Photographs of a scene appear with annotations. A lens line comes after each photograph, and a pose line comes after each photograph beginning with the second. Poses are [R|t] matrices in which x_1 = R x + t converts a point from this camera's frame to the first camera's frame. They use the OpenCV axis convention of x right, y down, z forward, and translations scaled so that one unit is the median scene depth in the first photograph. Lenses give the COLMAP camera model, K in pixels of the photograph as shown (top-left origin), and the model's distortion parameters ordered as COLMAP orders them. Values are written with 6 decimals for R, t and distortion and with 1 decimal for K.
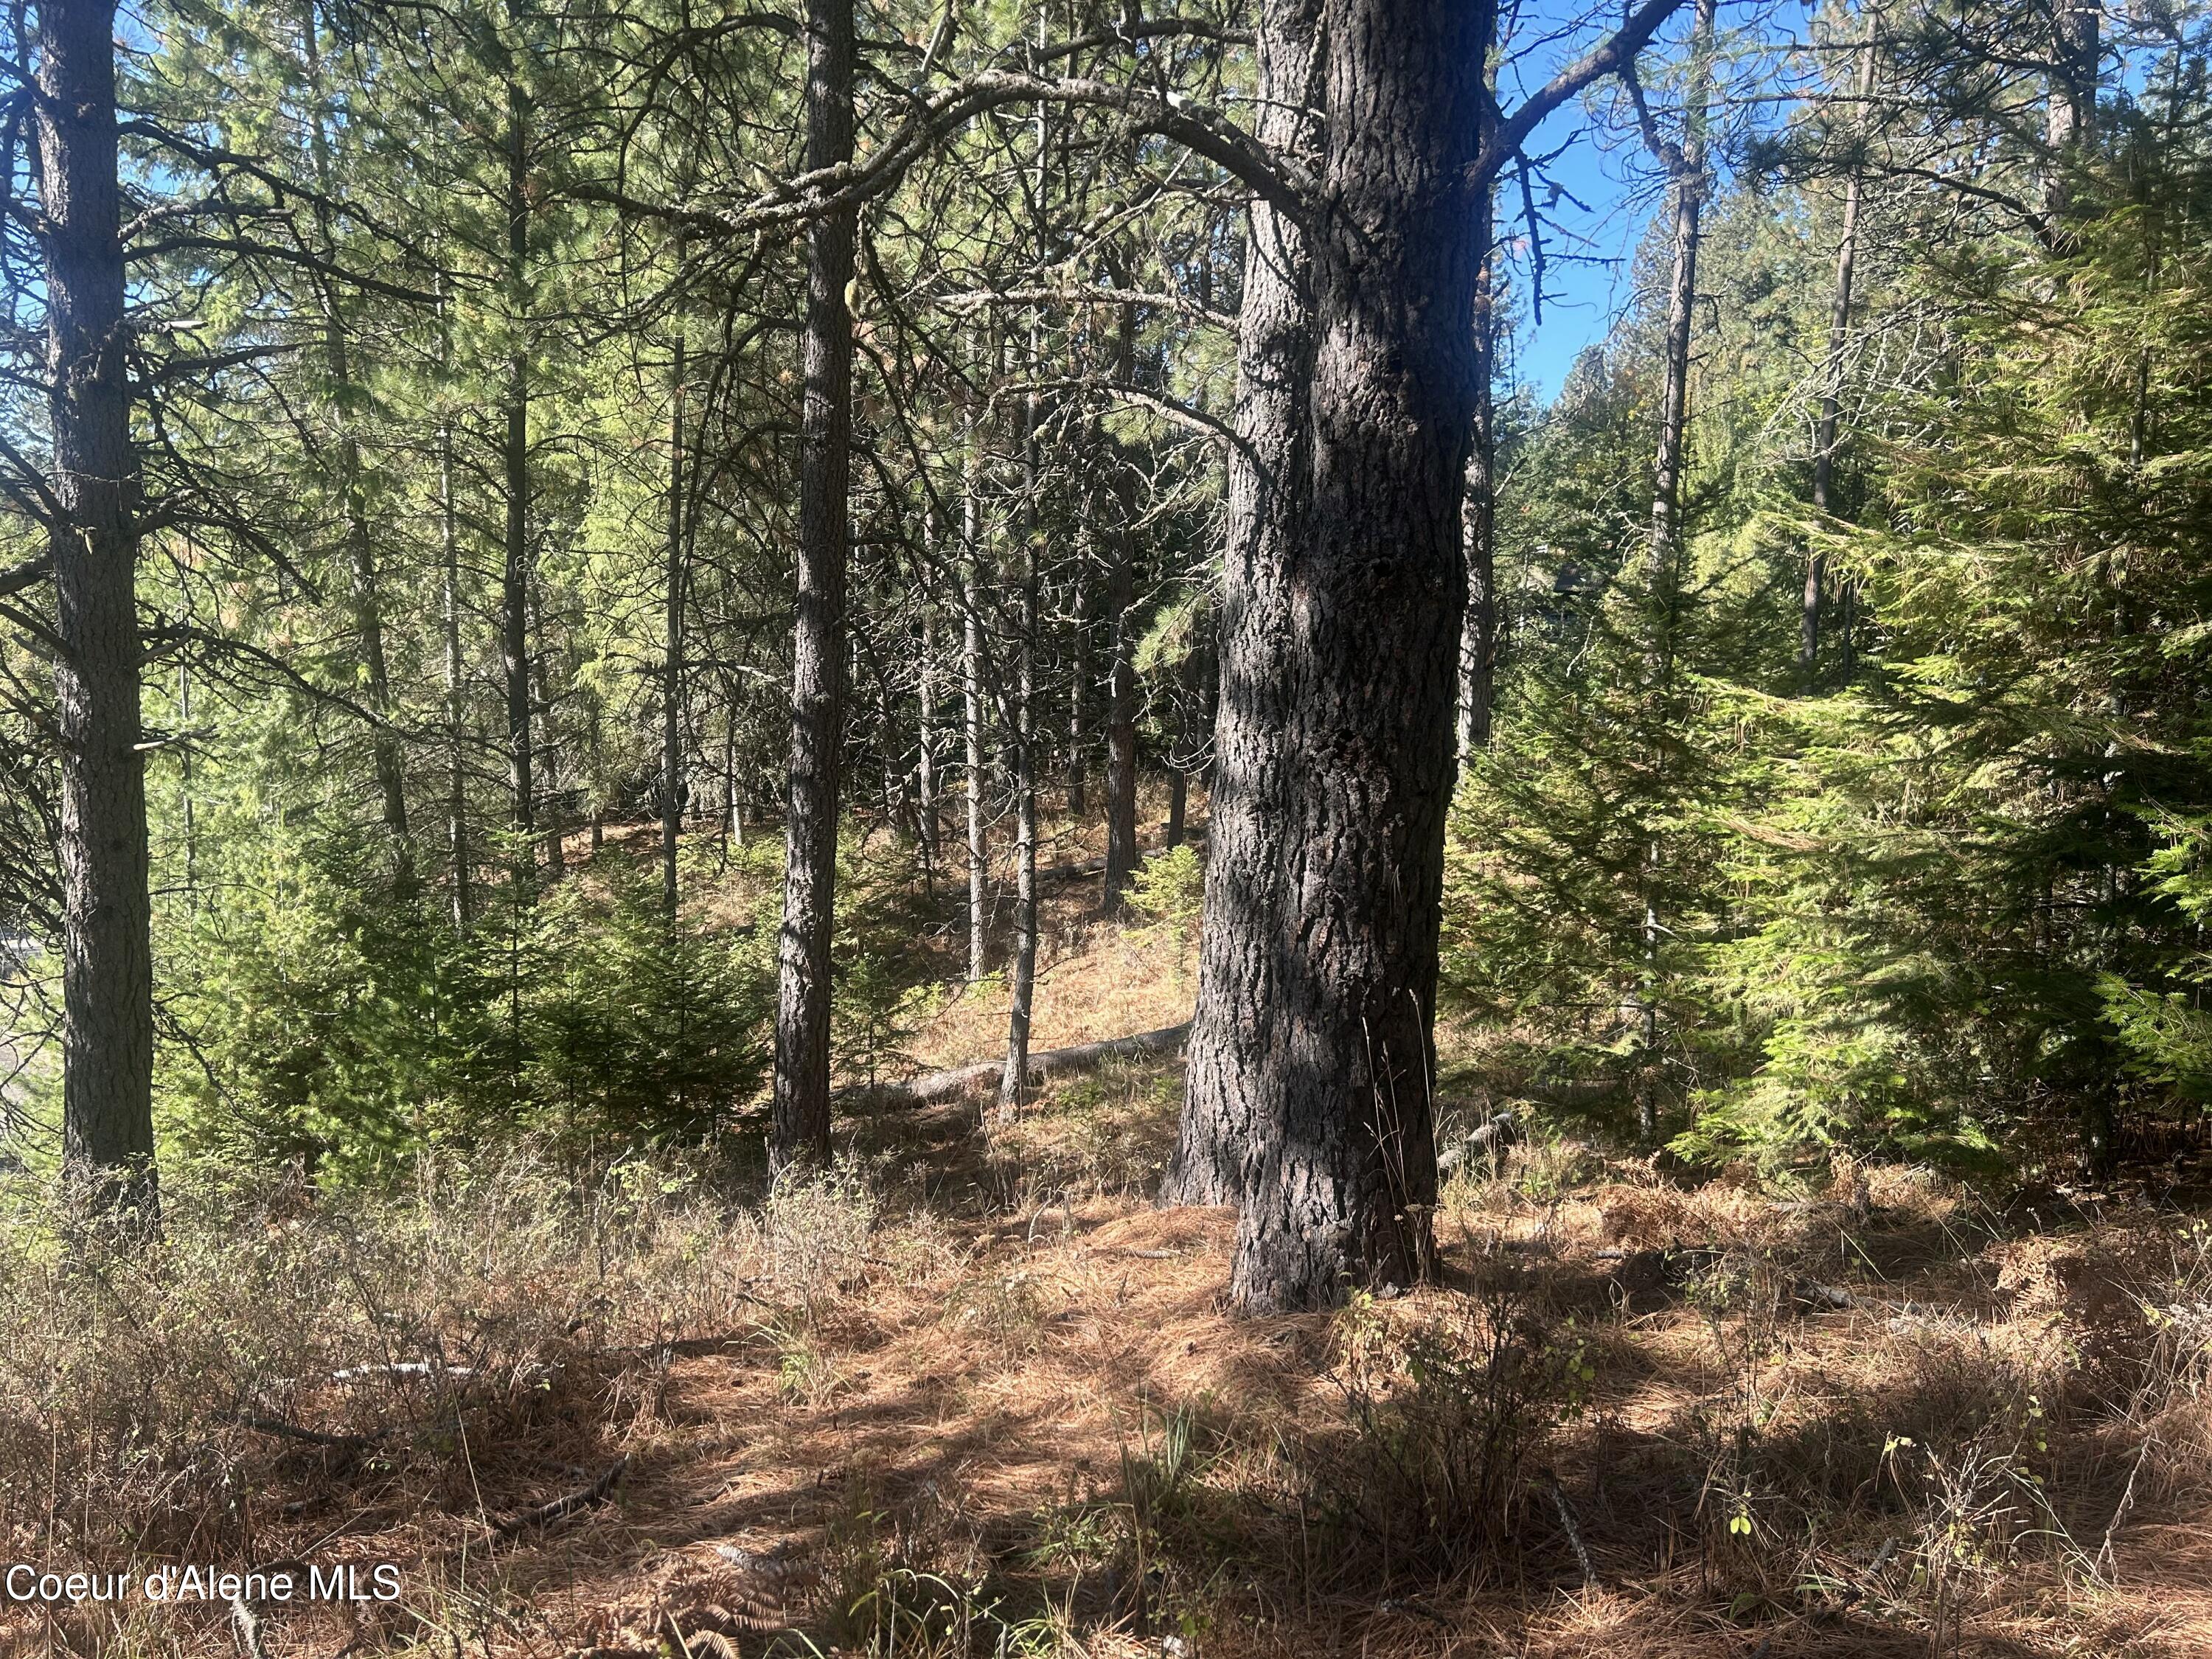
lens RADIAL K [[1674.4, 0, 1110.0], [0, 1674.4, 831.8], [0, 0, 1]] dist [0.025356, -0.012691]
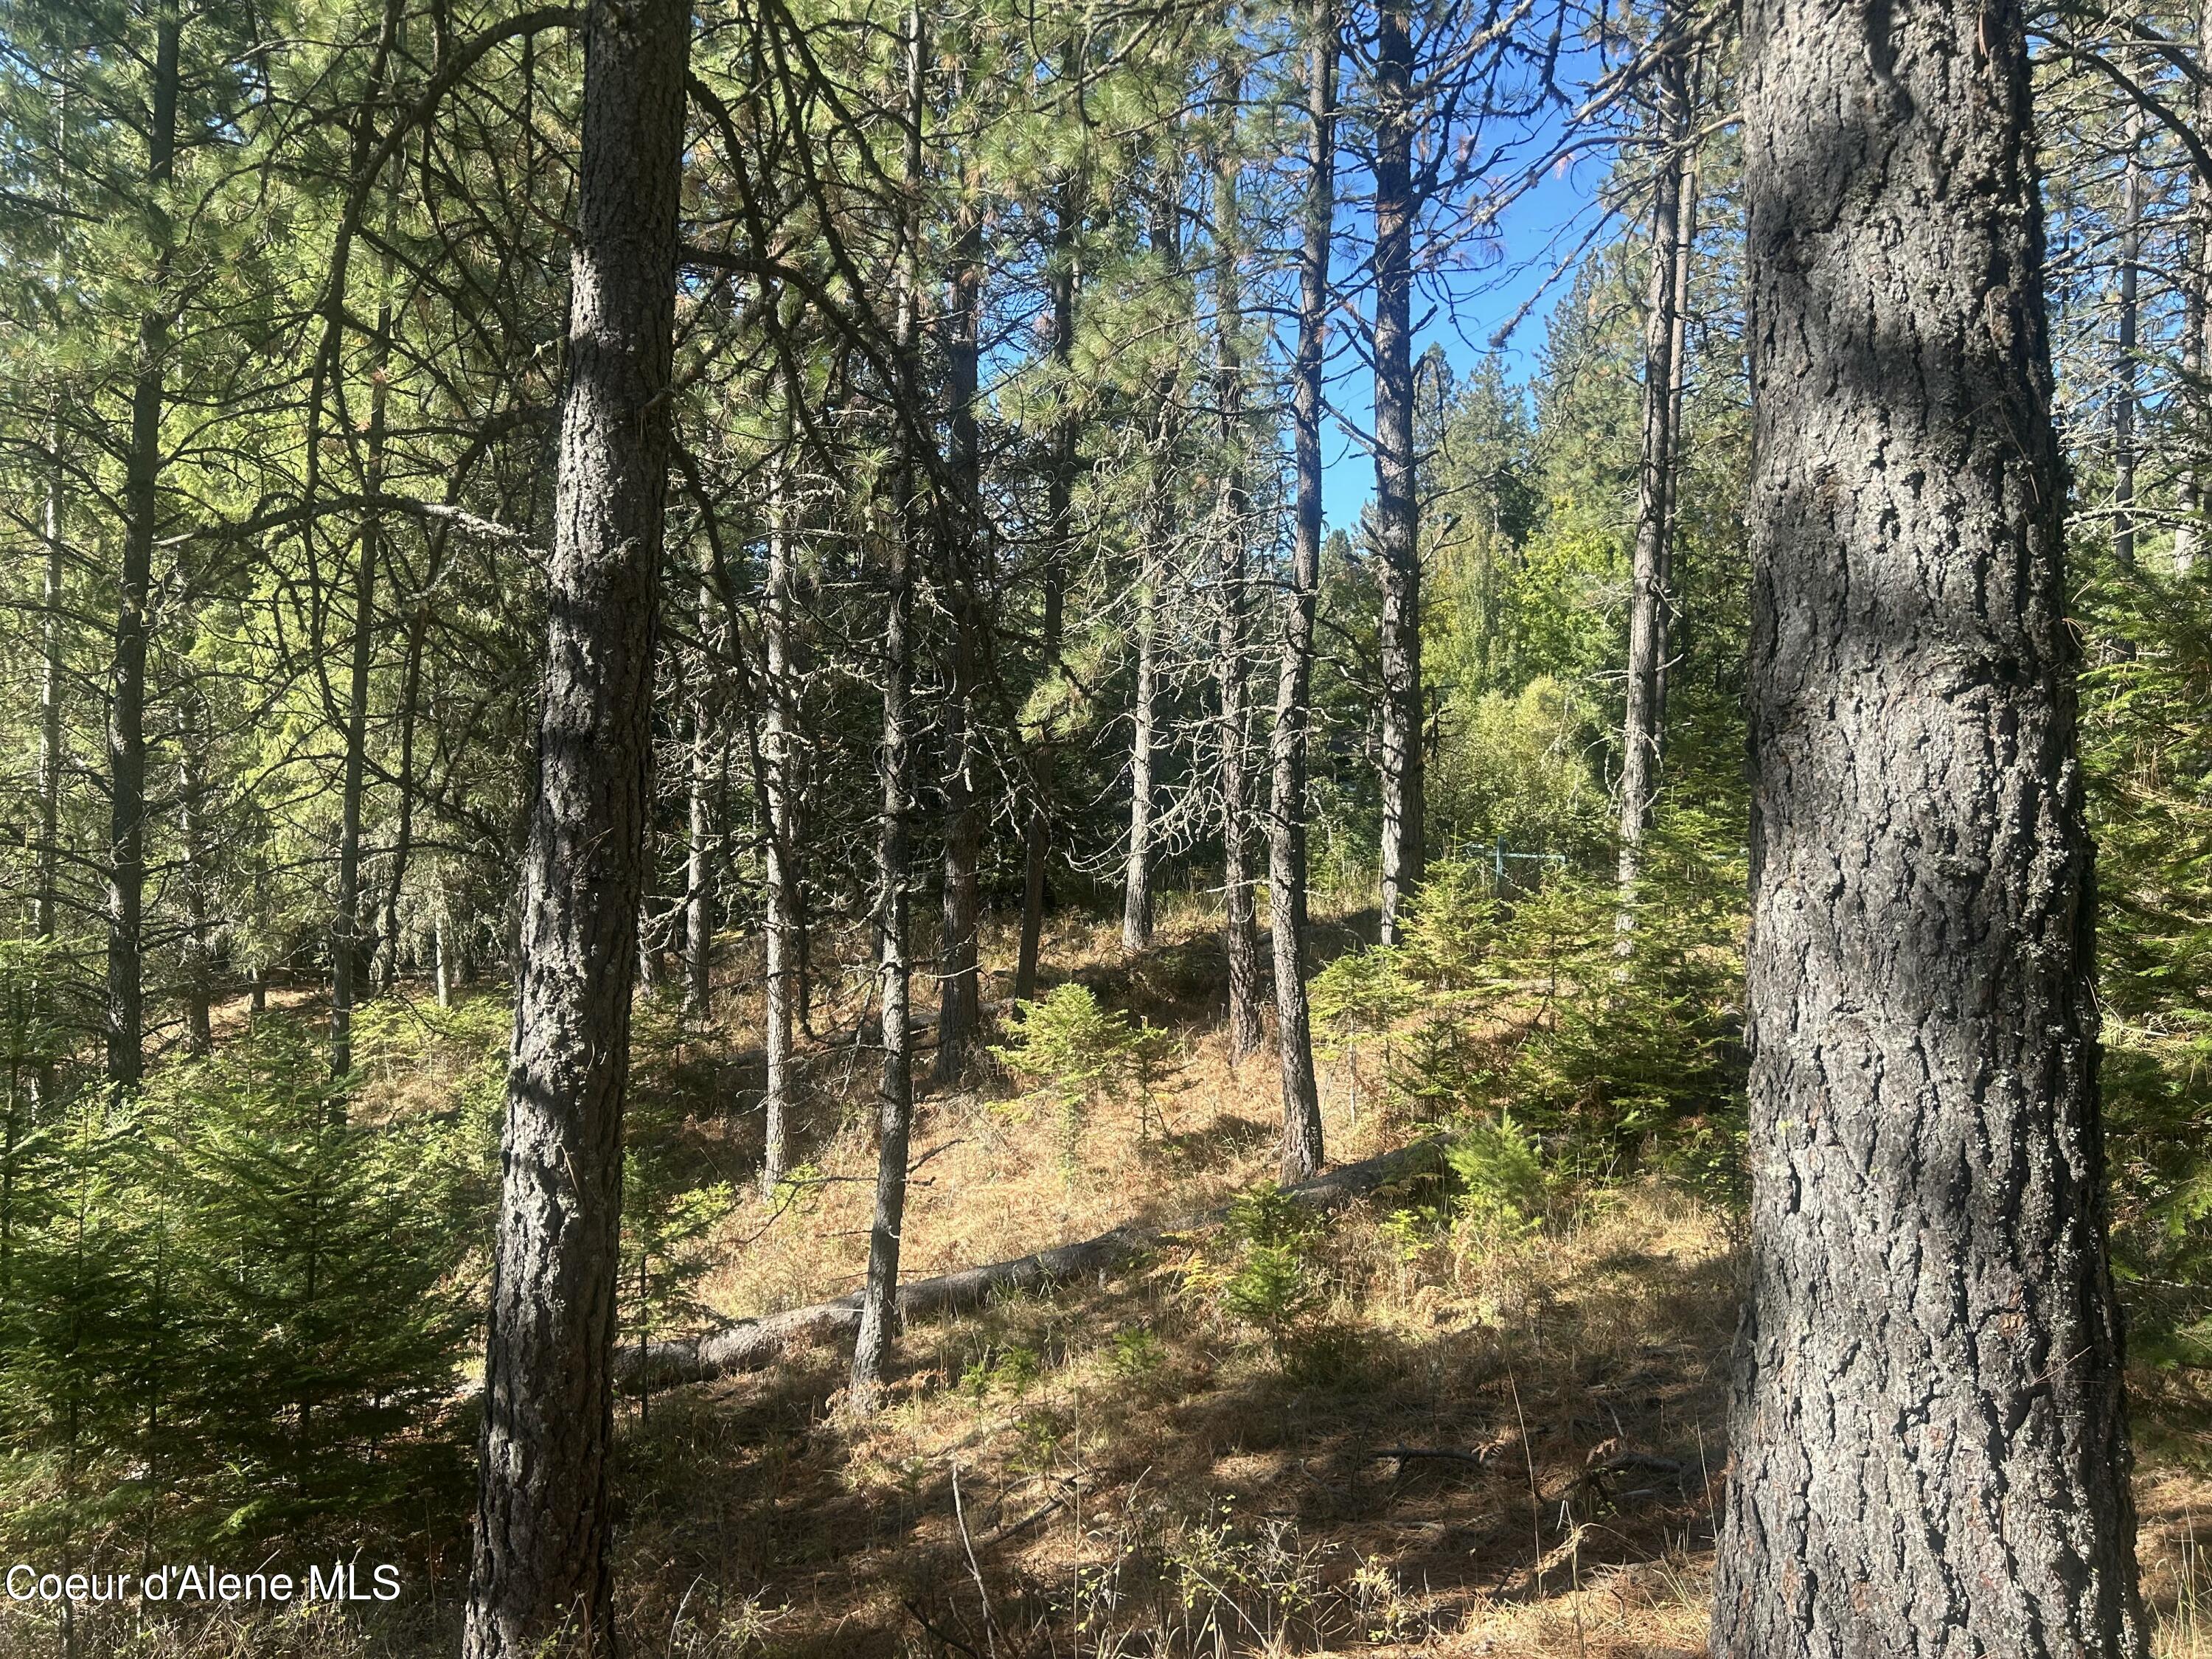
lens RADIAL K [[1674.4, 0, 1103.4], [0, 1674.4, 823.3], [0, 0, 1]] dist [0.025356, -0.012691]
pose [[0.988701, 0.007485, 0.149712, -0.067643], [0.009426, 0.993671, -0.111929, 0.025422], [-0.149602, 0.112076, 0.982374, 0.334927]]
